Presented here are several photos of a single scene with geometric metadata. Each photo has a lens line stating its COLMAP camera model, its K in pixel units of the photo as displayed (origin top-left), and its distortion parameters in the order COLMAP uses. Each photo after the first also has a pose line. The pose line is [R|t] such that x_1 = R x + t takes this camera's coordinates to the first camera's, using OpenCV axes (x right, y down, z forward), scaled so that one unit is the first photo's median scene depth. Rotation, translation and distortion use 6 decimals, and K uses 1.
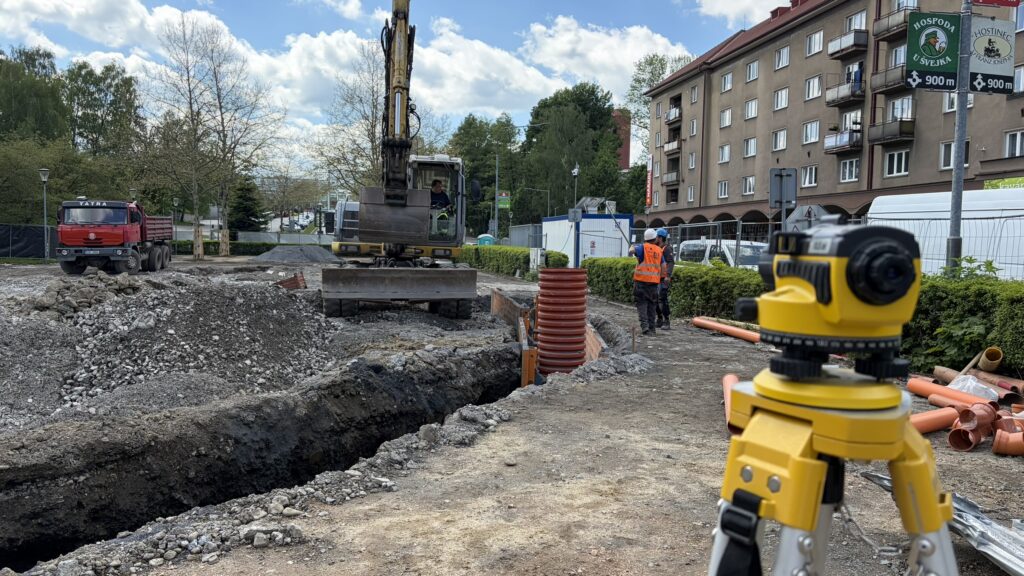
lens RADIAL K [[778.6, 0, 513.7], [0, 778.6, 286.9], [0, 0, 1]] dist [0.053767, -0.052026]
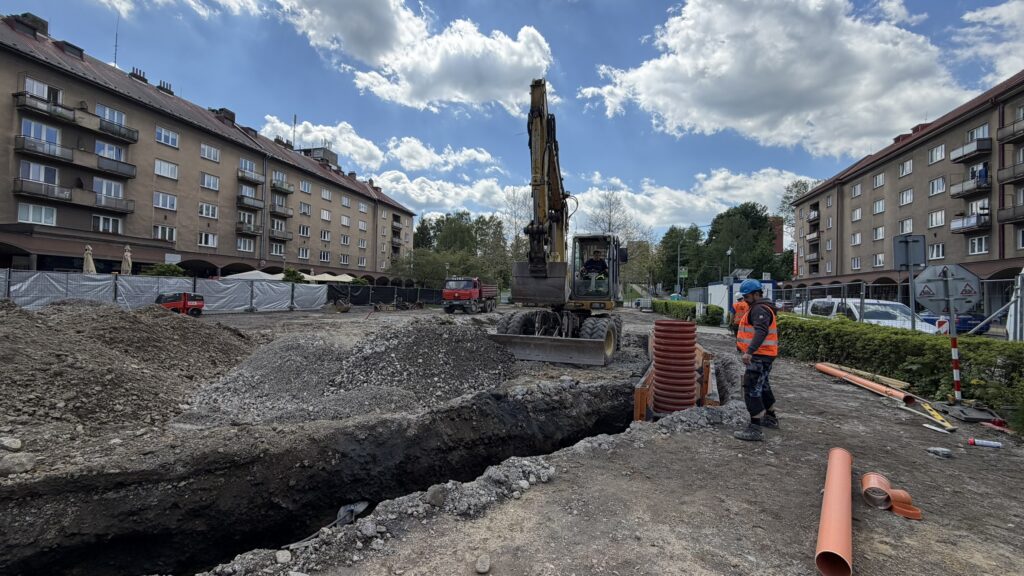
lens RADIAL K [[407.1, 0, 508.2], [0, 407.1, 287.8], [0, 0, 1]] dist [-0.001020, 0.000050]
pose [[0.899423, -0.005252, -0.437047, 0.038334], [-0.030988, 0.996645, -0.075750, -0.006959], [0.435979, 0.081675, 0.896243, 0.110486]]
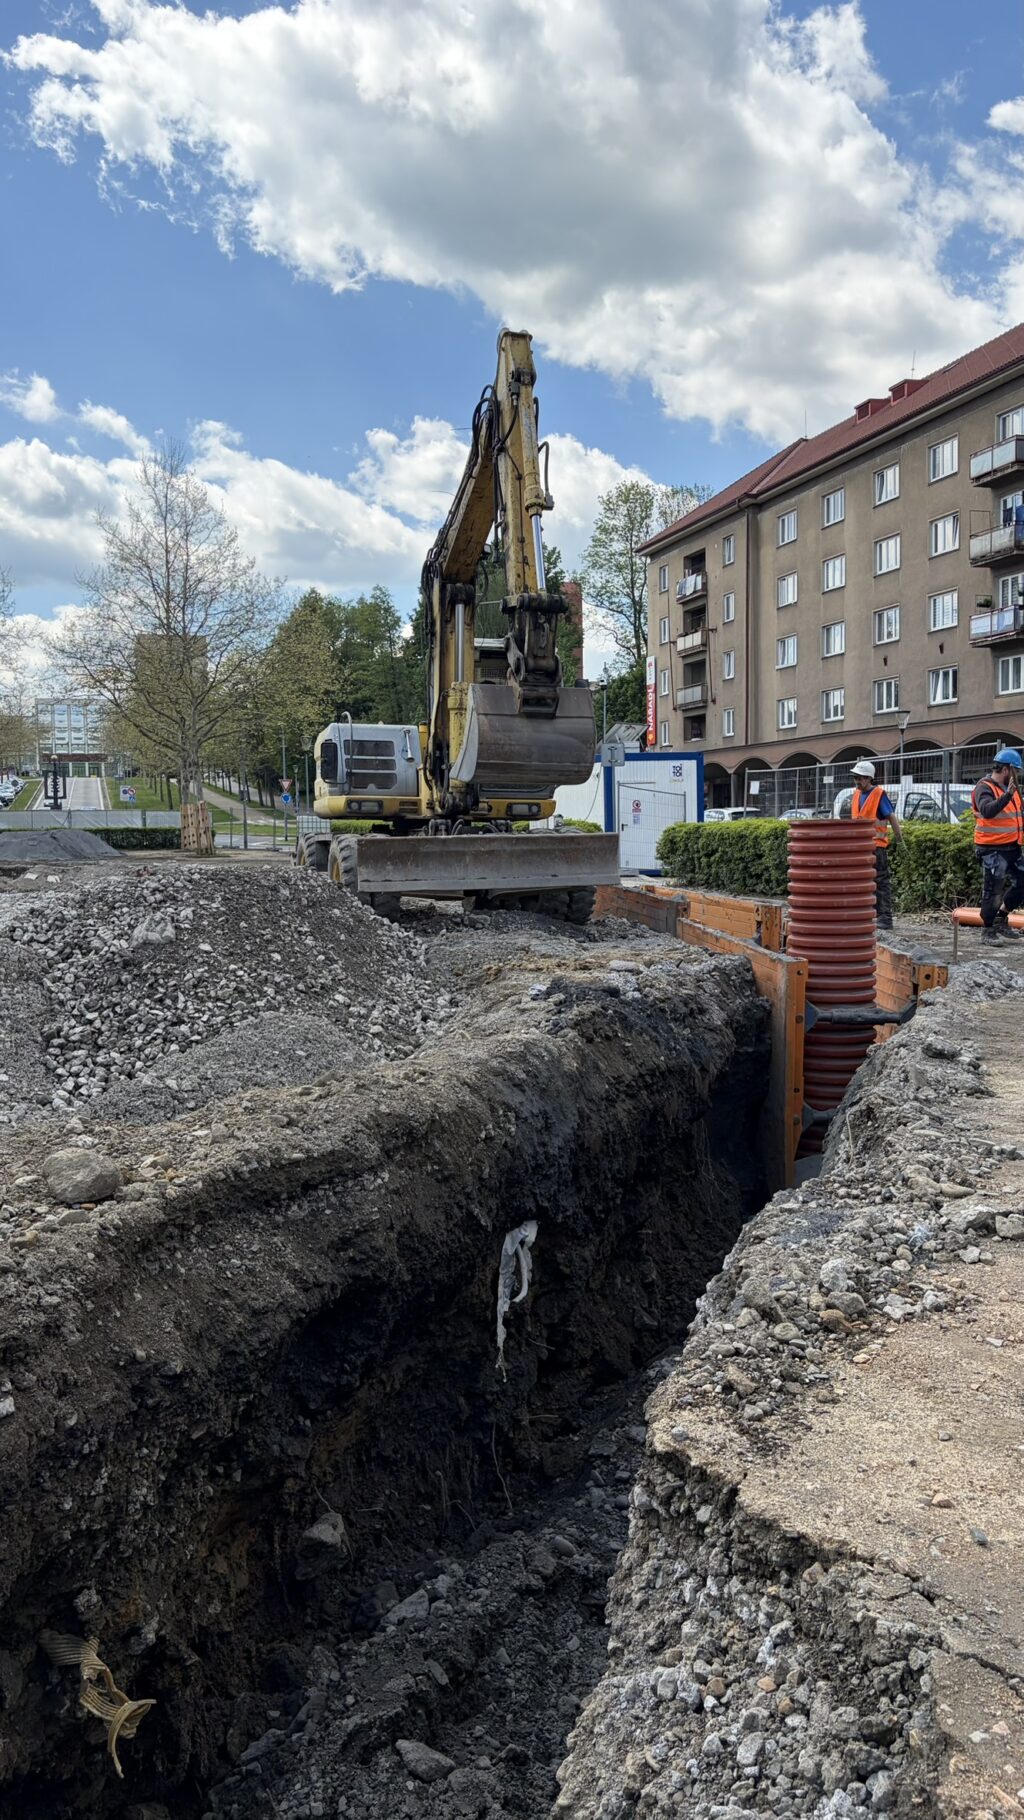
lens RADIAL K [[1376.4, 0, 517.4], [0, 1376.4, 893.9], [0, 0, 1]] dist [0.166548, -0.472032]
pose [[0.993150, -0.034878, 0.111523, -0.100042], [0.035388, 0.999370, -0.002600, 0.009183], [-0.111362, 0.006529, 0.993758, 0.004426]]
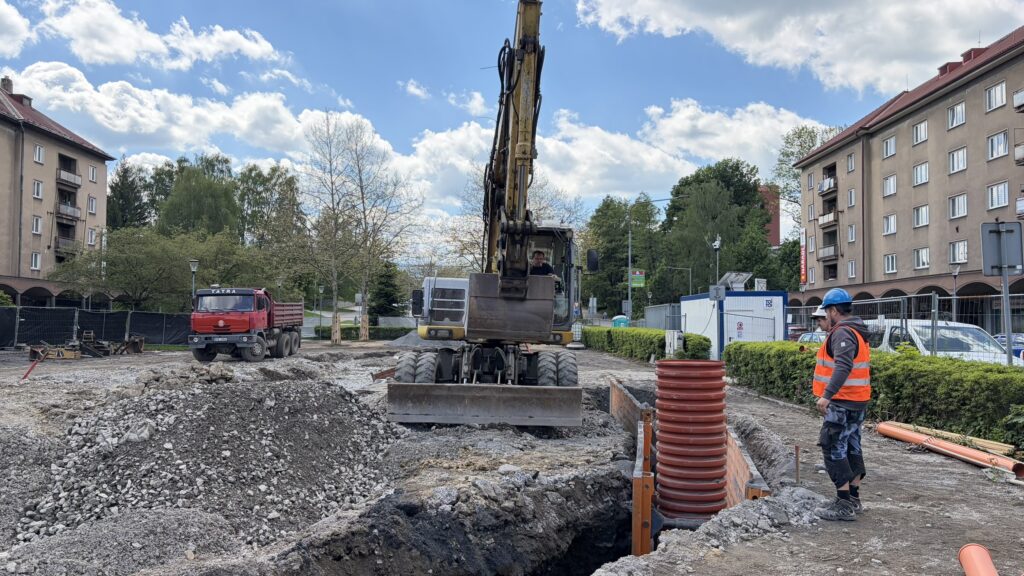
lens RADIAL K [[770.4, 0, 505.2], [0, 770.4, 294.7], [0, 0, 1]] dist [0.052571, -0.050738]
pose [[0.980881, -0.017642, -0.193805, 0.012590], [-0.001062, 0.995382, -0.095984, -0.005603], [0.194604, 0.094355, 0.976333, 0.092176]]
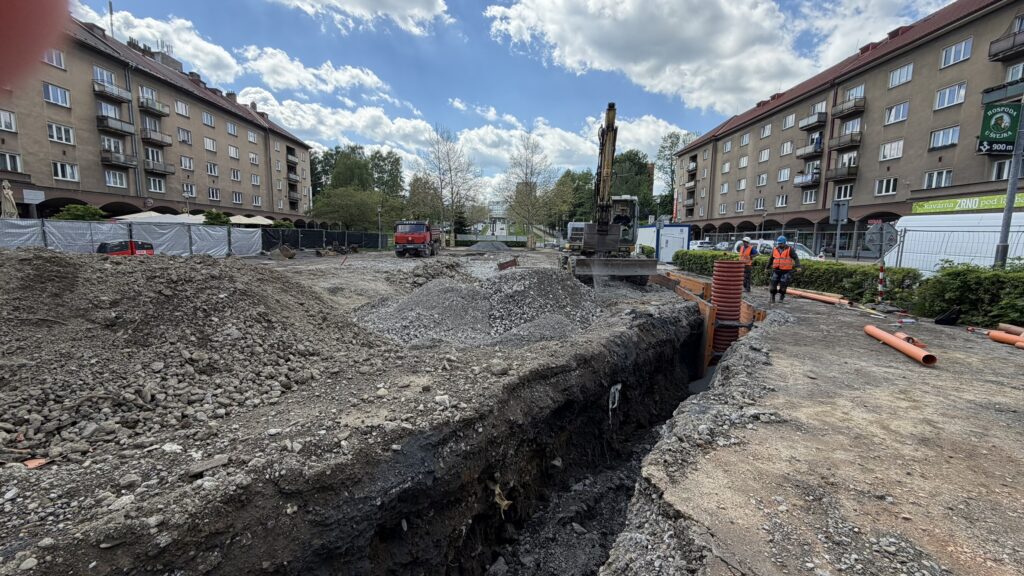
lens RADIAL K [[411.2, 0, 504.1], [0, 411.2, 287.7], [0, 0, 1]] dist [-0.000964, 0.000025]
pose [[0.984118, 0.017645, -0.176635, -0.098790], [-0.006450, 0.997945, 0.063755, -0.006516], [0.177397, -0.061603, 0.982209, -0.008223]]
